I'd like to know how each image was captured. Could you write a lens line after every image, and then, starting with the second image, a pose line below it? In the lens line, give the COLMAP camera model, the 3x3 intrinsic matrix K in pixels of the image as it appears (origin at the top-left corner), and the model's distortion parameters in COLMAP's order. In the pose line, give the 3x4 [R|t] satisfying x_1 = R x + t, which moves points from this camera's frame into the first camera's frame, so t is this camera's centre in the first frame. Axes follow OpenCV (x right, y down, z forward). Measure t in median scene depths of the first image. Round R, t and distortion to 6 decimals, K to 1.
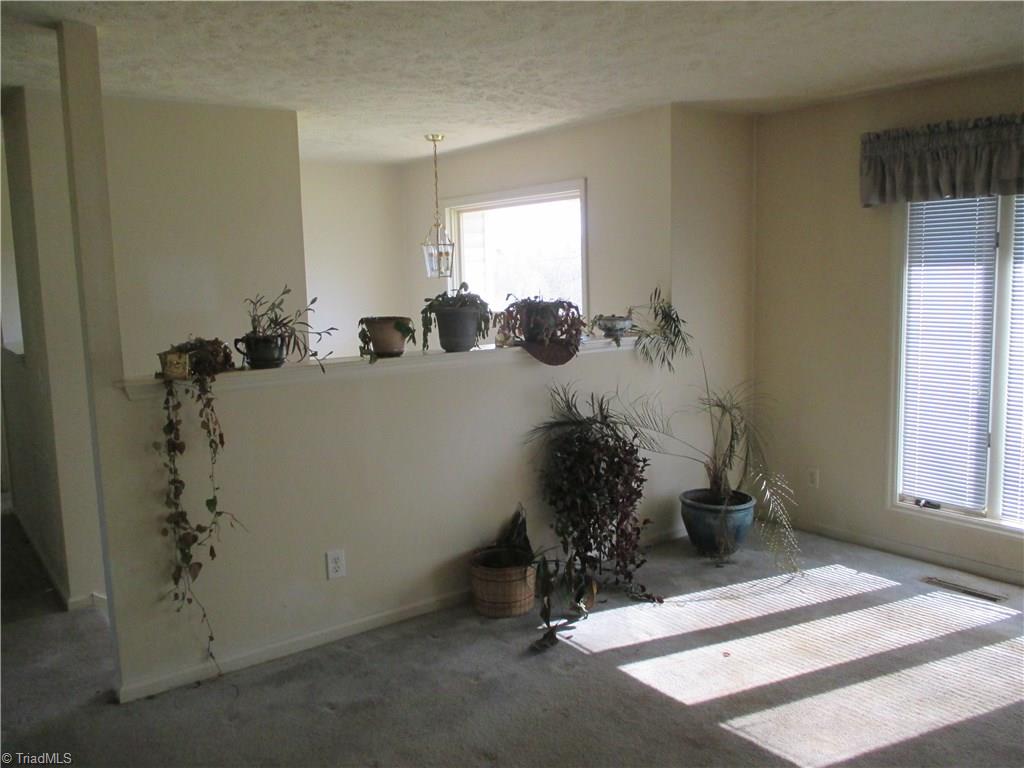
lens RADIAL K [[856.0, 0, 515.7], [0, 856.0, 384.7], [0, 0, 1]] dist [-0.031188, -0.008261]
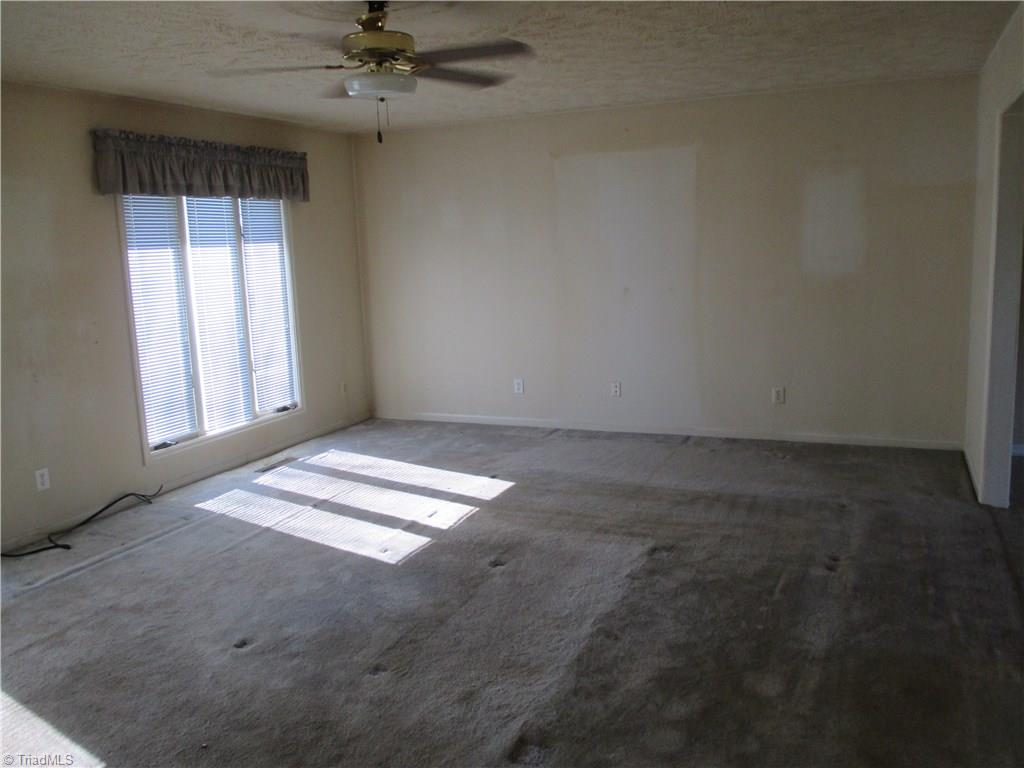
lens RADIAL K [[856.0, 0, 515.2], [0, 856.0, 381.9], [0, 0, 1]] dist [-0.031188, -0.008261]
pose [[-0.489201, -0.102107, 0.866174, -0.845846], [0.168619, 0.963314, 0.208791, -0.122070], [-0.855716, 0.248194, -0.454037, 1.143422]]
